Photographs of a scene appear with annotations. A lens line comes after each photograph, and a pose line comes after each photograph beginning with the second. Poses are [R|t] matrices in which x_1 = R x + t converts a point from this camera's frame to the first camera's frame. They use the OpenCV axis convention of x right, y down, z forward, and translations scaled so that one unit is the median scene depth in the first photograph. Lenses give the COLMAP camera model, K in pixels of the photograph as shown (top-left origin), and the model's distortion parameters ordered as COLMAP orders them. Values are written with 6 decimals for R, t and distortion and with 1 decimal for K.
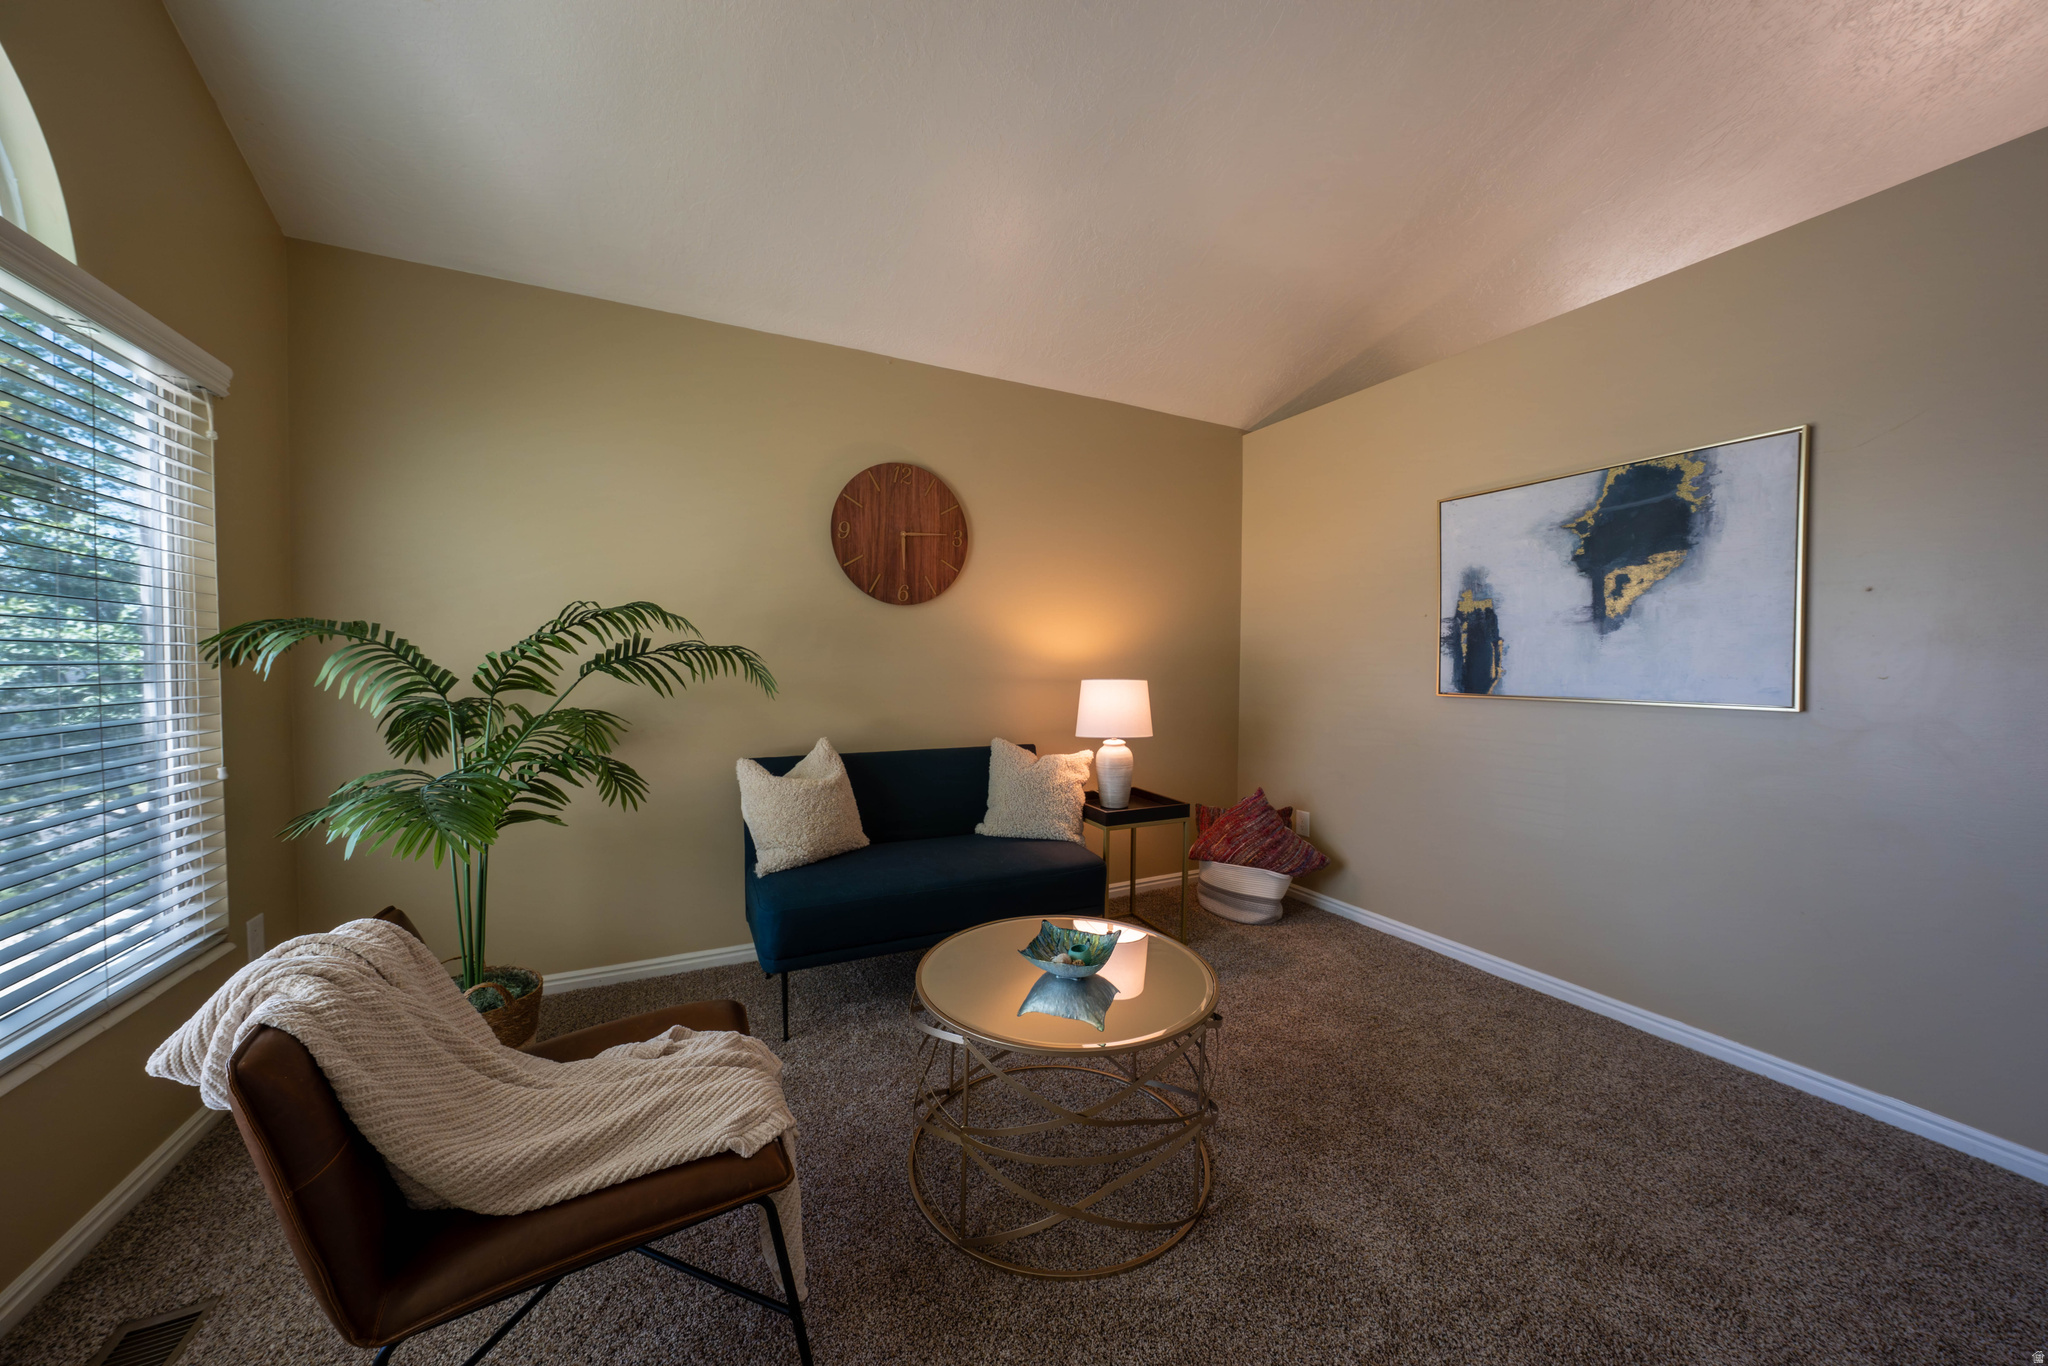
lens RADIAL K [[701.3, 0, 1040.0], [0, 701.3, 679.3], [0, 0, 1]] dist [-0.015666, 0.000295]
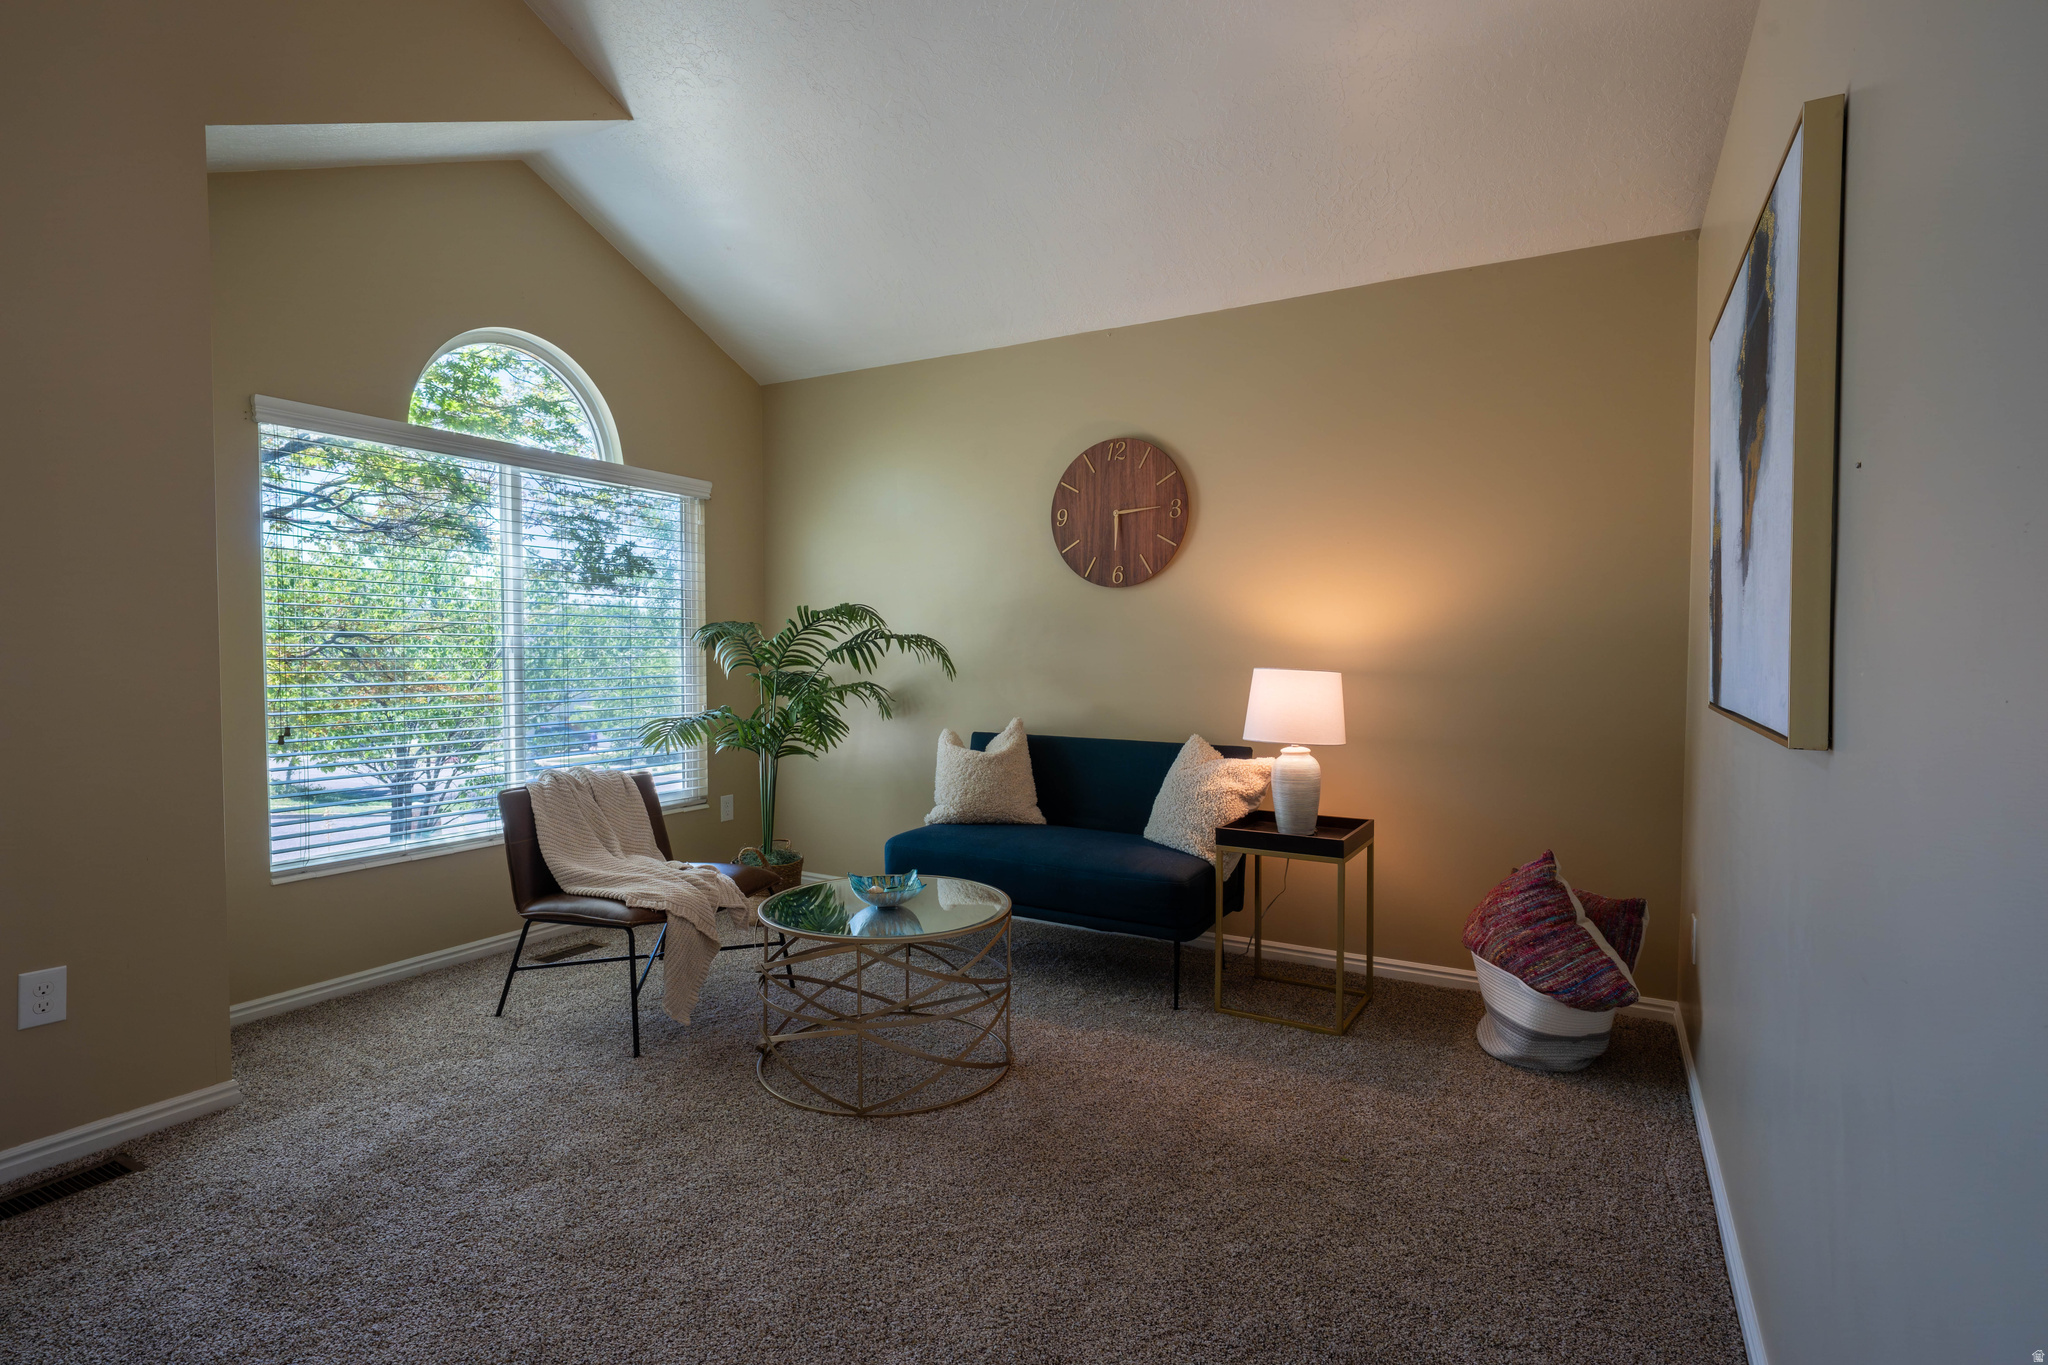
lens RADIAL K [[1003.2, 0, 1035.0], [0, 1003.2, 695.8], [0, 0, 1]] dist [0.019251, -0.000068]
pose [[0.550663, 0.030932, -0.834154, 0.885115], [-0.024027, 0.999486, 0.021201, 0.014484], [0.834382, 0.008368, 0.551124, 0.157132]]
